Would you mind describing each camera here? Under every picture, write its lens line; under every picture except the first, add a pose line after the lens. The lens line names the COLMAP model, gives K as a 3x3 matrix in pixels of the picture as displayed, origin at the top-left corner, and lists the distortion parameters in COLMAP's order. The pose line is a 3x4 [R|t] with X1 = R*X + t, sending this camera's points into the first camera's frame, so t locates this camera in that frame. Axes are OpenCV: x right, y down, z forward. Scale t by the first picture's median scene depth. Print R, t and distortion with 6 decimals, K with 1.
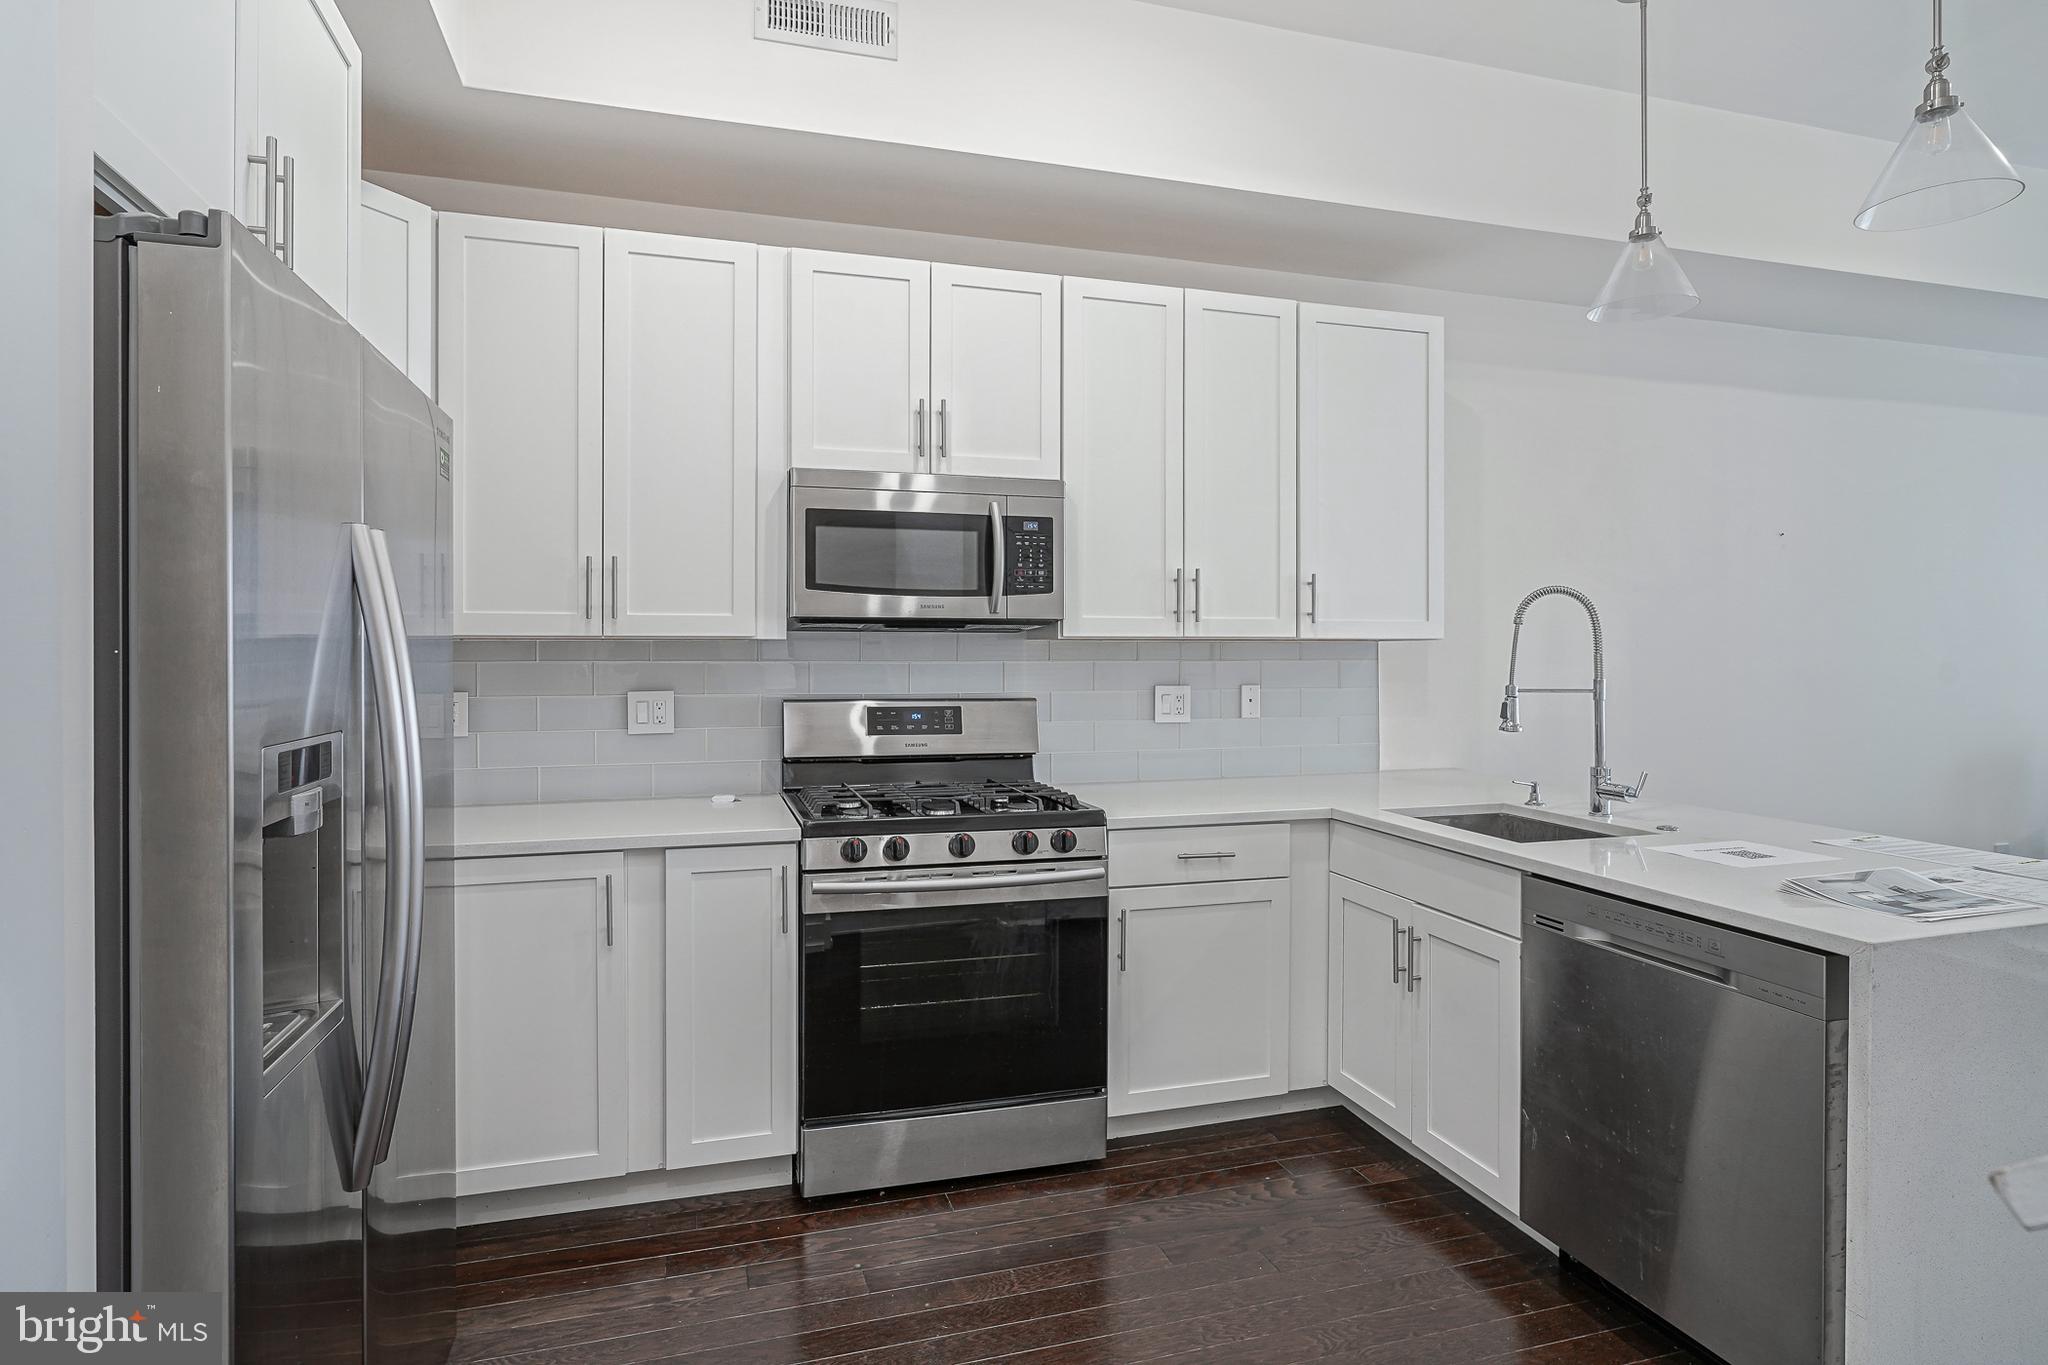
lens RADIAL K [[1018.0, 0, 914.3], [0, 1018.0, 658.3], [0, 0, 1]] dist [-0.002909, -0.000317]
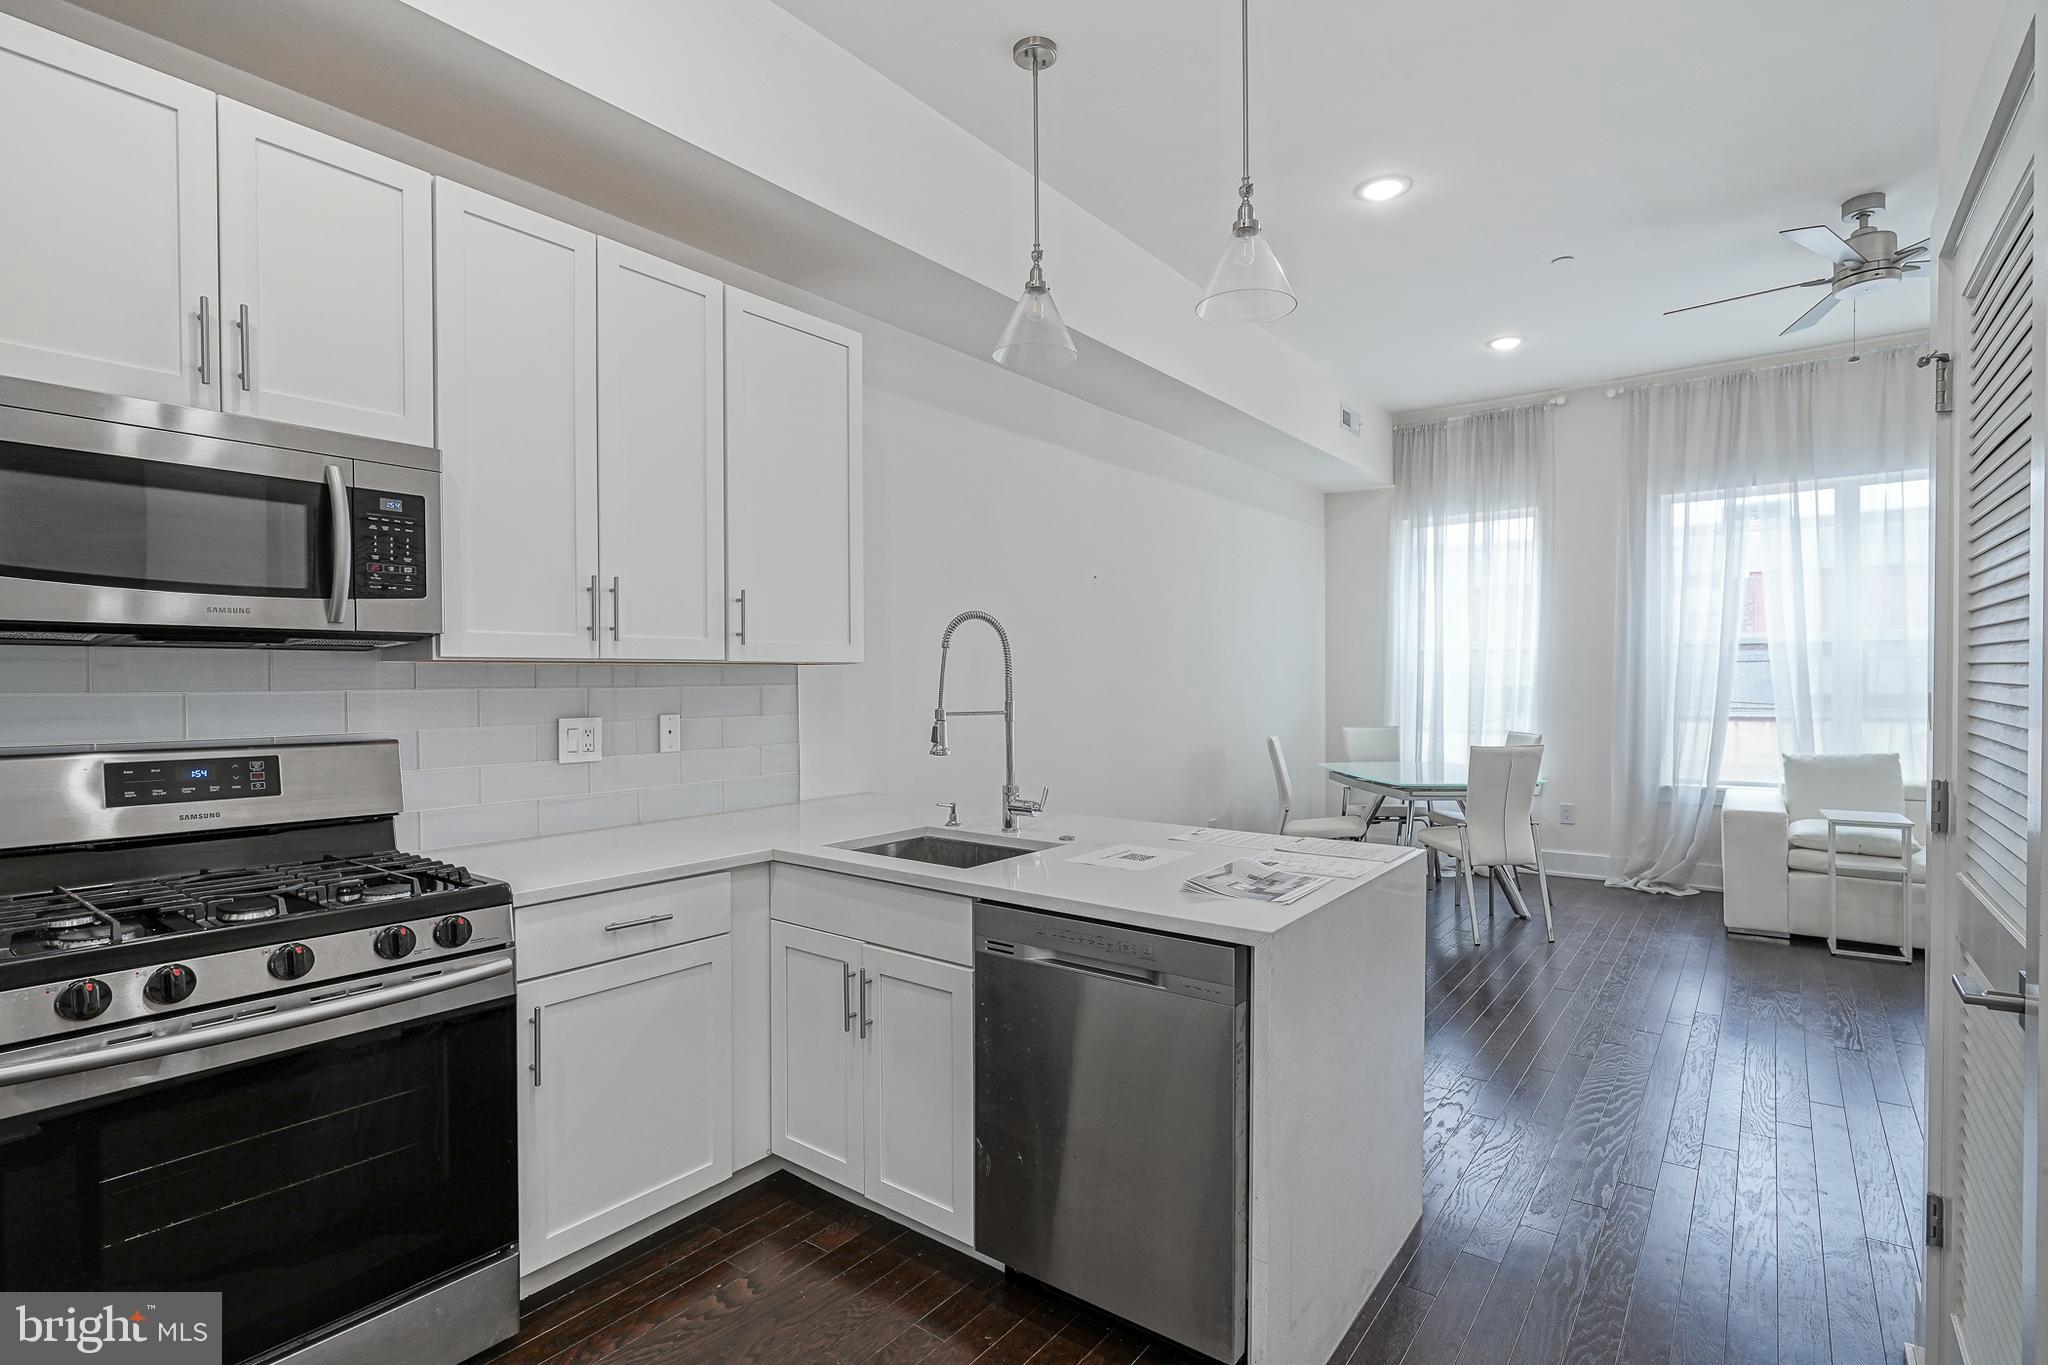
lens RADIAL K [[1047.6, 0, 978.8], [0, 1047.6, 694.4], [0, 0, 1]] dist [-0.007200, 0.001361]
pose [[0.790486, -0.012859, 0.612345, -0.013780], [0.006414, 0.999899, 0.012717, -0.000794], [-0.612446, -0.006125, 0.790488, 0.155552]]
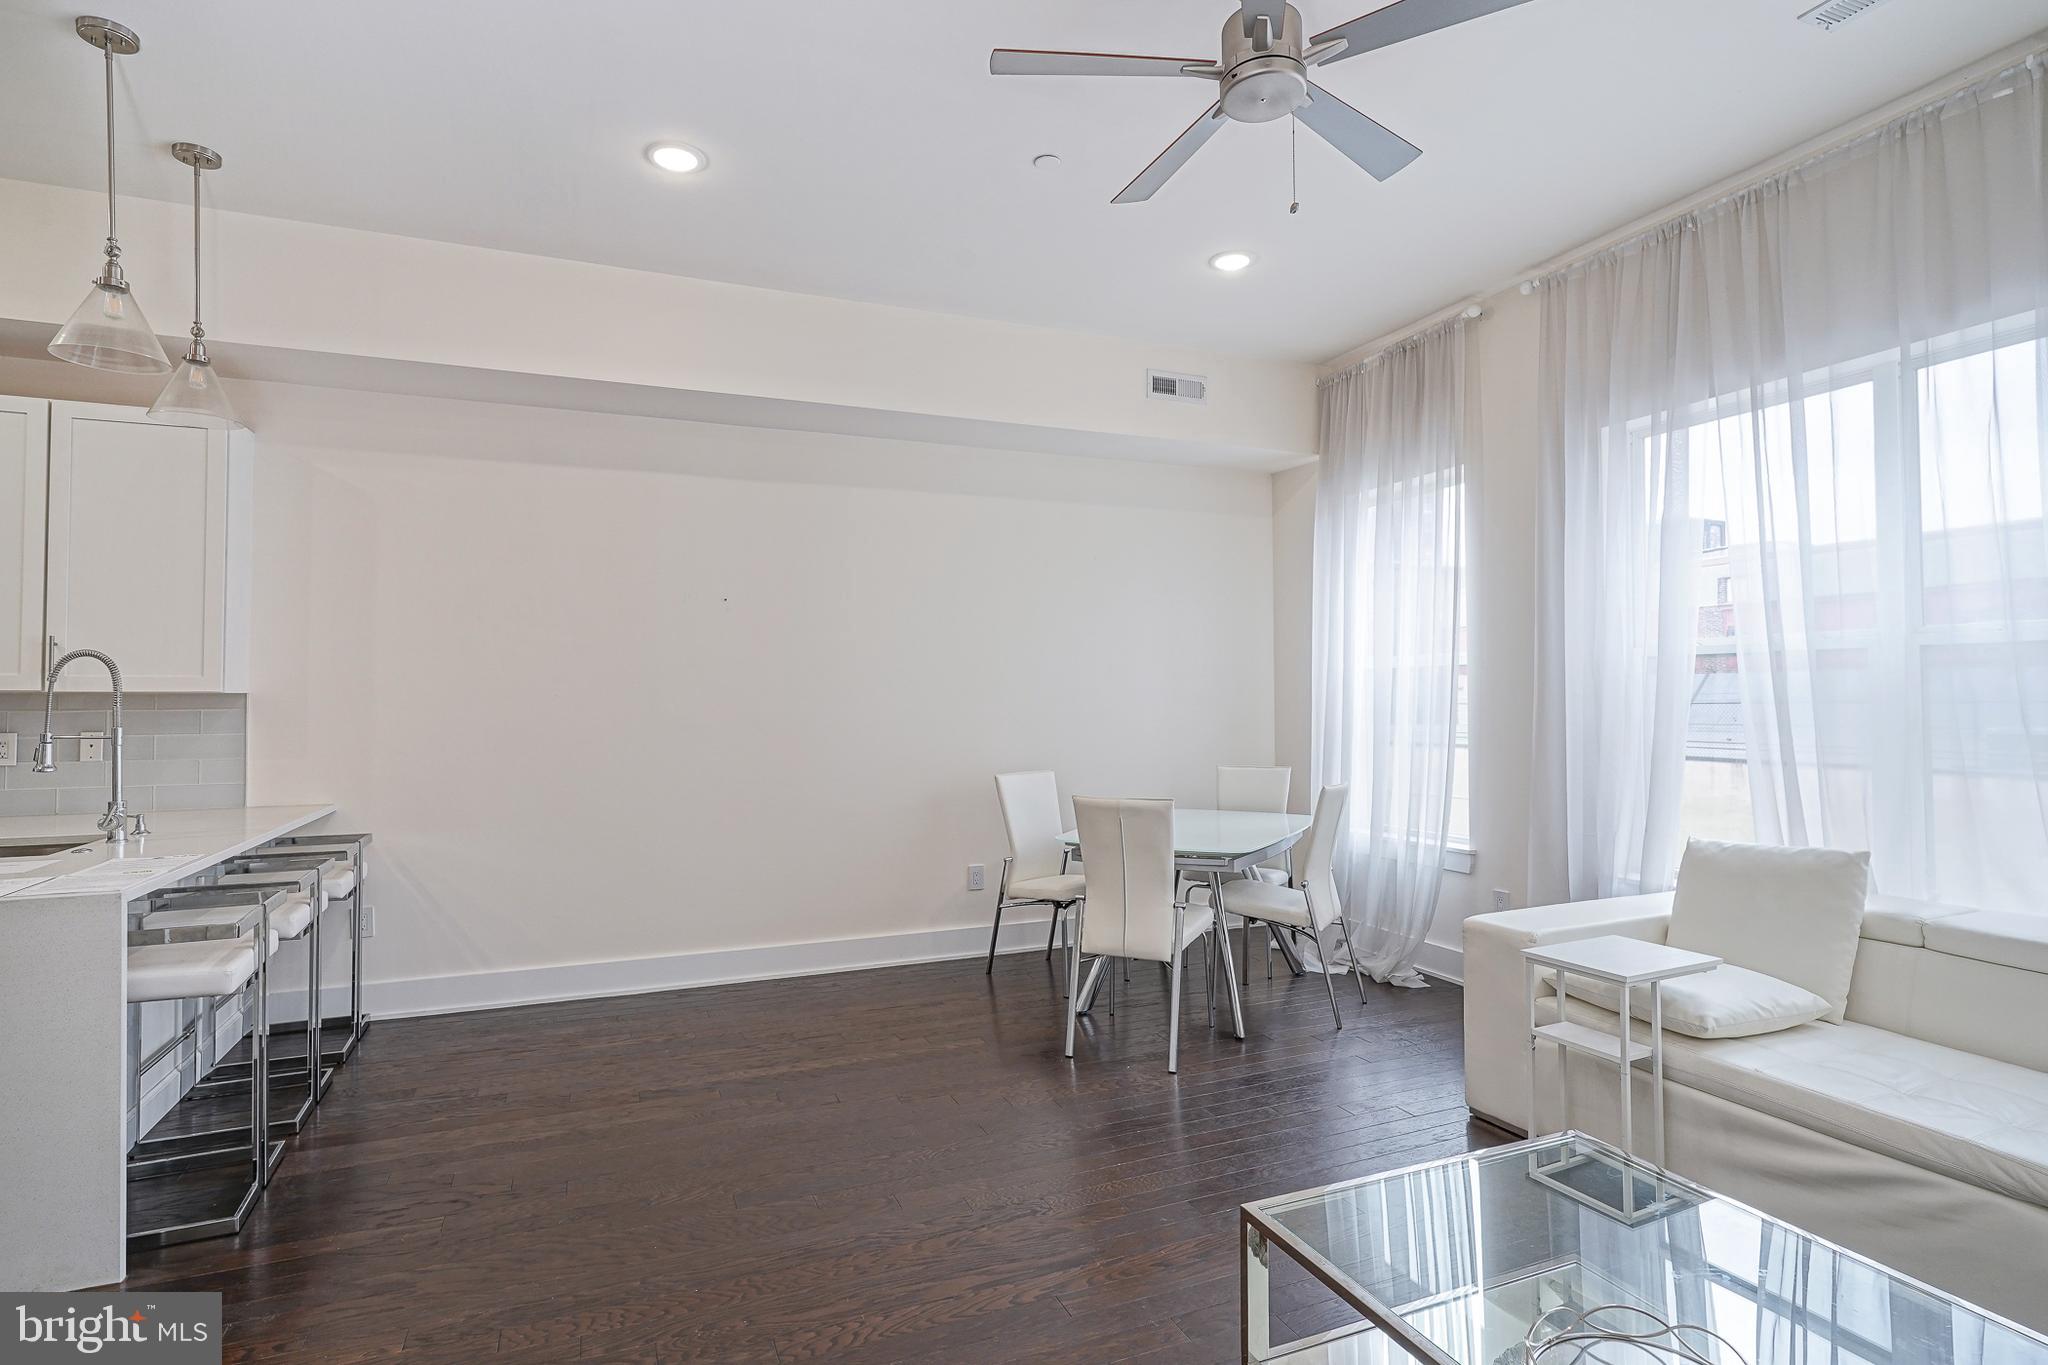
lens RADIAL K [[1047.6, 0, 978.8], [0, 1047.6, 694.4], [0, 0, 1]] dist [-0.007200, 0.001361]
pose [[0.994845, 0.001616, 0.101395, 1.481899], [-0.000639, 0.999953, -0.009663, -0.007297], [-0.101406, 0.009548, 0.994799, -0.315510]]
